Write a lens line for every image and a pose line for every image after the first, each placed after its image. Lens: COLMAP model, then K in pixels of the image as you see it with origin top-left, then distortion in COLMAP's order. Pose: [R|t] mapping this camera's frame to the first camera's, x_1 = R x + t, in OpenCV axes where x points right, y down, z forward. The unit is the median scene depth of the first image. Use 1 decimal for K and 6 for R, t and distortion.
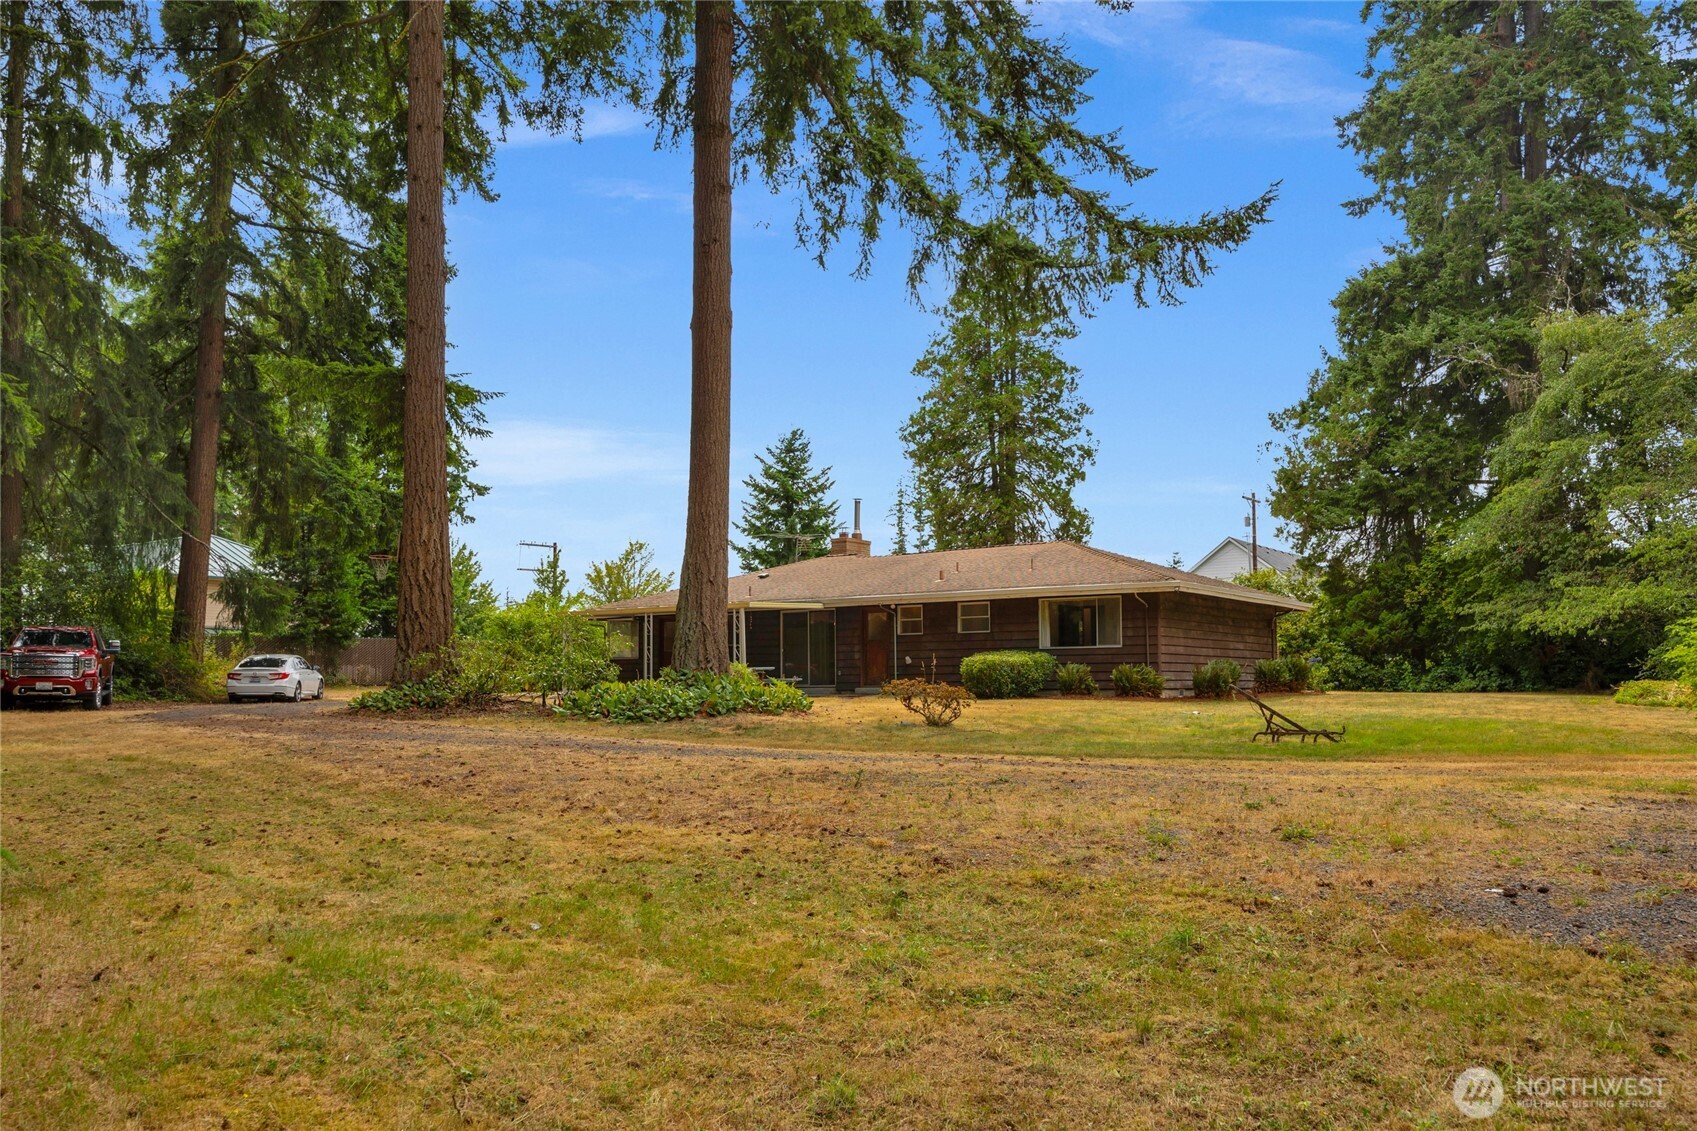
lens RADIAL K [[1404.6, 0, 848.5], [0, 1404.6, 565.5], [0, 0, 1]] dist [-0.006771, -0.002021]
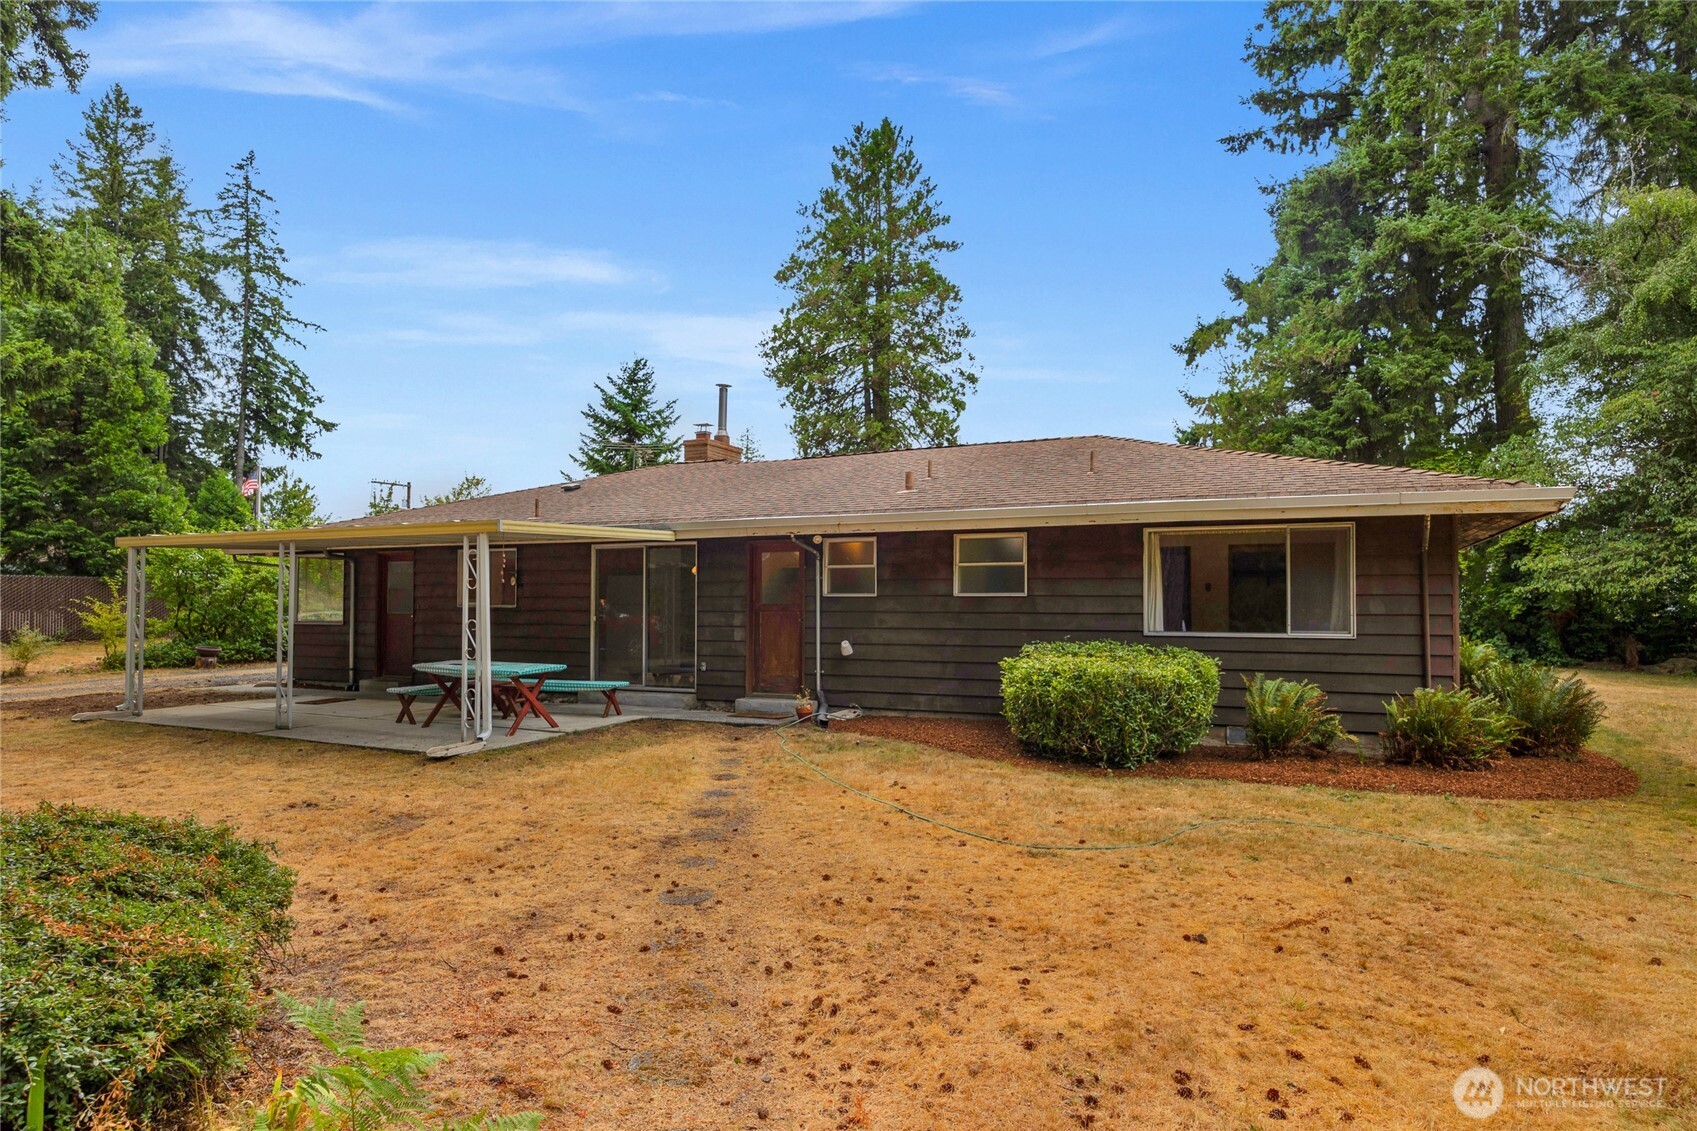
lens RADIAL K [[987.5, 0, 848.5], [0, 987.5, 565.5], [0, 0, 1]] dist [-0.005901, -0.001407]
pose [[0.985641, 0.018031, 0.167886, -0.009263], [-0.025441, 0.998790, 0.042089, 0.013447], [-0.166924, -0.045756, 0.984907, 0.375883]]
